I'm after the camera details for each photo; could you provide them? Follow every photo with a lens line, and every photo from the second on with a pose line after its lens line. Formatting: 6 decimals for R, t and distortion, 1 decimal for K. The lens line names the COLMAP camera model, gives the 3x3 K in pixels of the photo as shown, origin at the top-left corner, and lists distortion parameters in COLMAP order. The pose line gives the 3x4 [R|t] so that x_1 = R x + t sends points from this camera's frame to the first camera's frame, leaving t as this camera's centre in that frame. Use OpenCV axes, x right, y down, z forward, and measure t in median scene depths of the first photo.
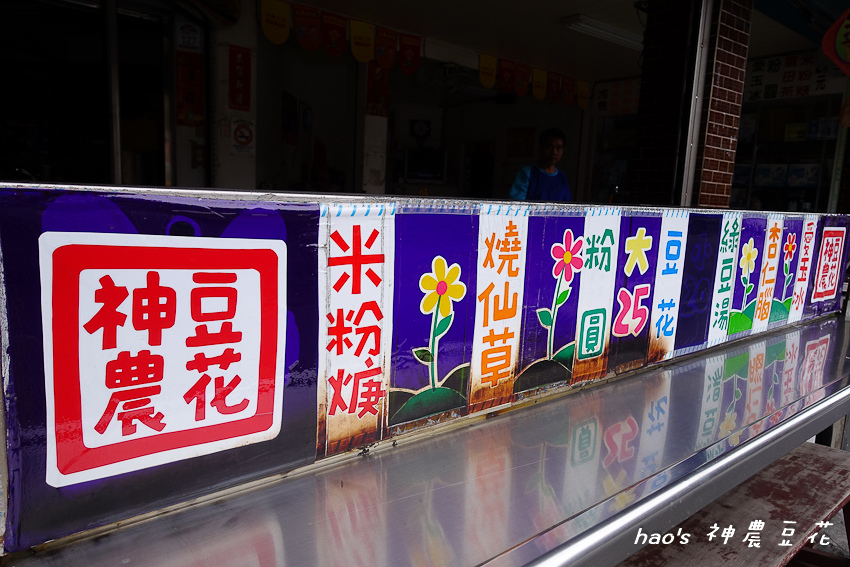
lens RADIAL K [[567.2, 0, 427.2], [0, 567.2, 282.1], [0, 0, 1]] dist [0.001953, -0.002470]
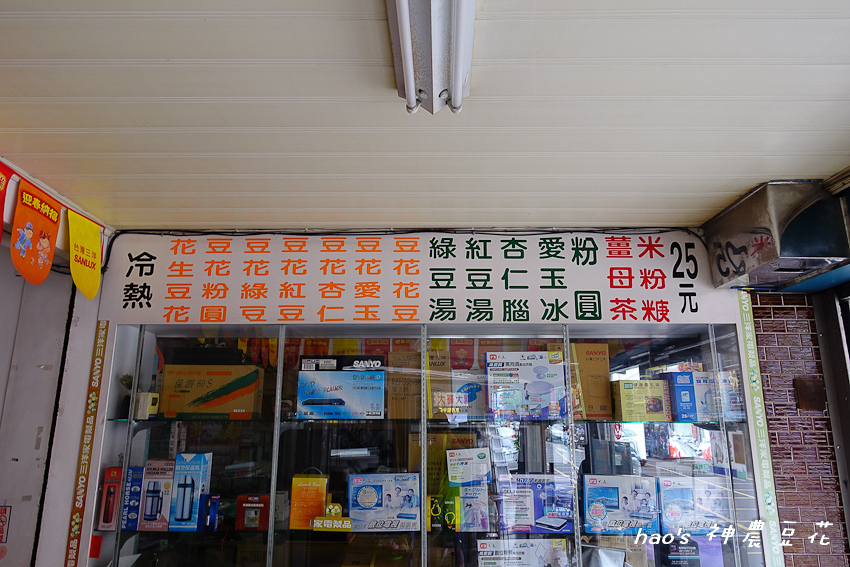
lens RADIAL K [[567.2, 0, 427.6], [0, 567.2, 284.2], [0, 0, 1]] dist [0.001953, -0.002470]
pose [[0.623774, 0.133880, 0.770053, 0.192478], [0.141958, 0.949429, -0.280057, -0.250222], [-0.768605, 0.284008, 0.573224, 0.851690]]
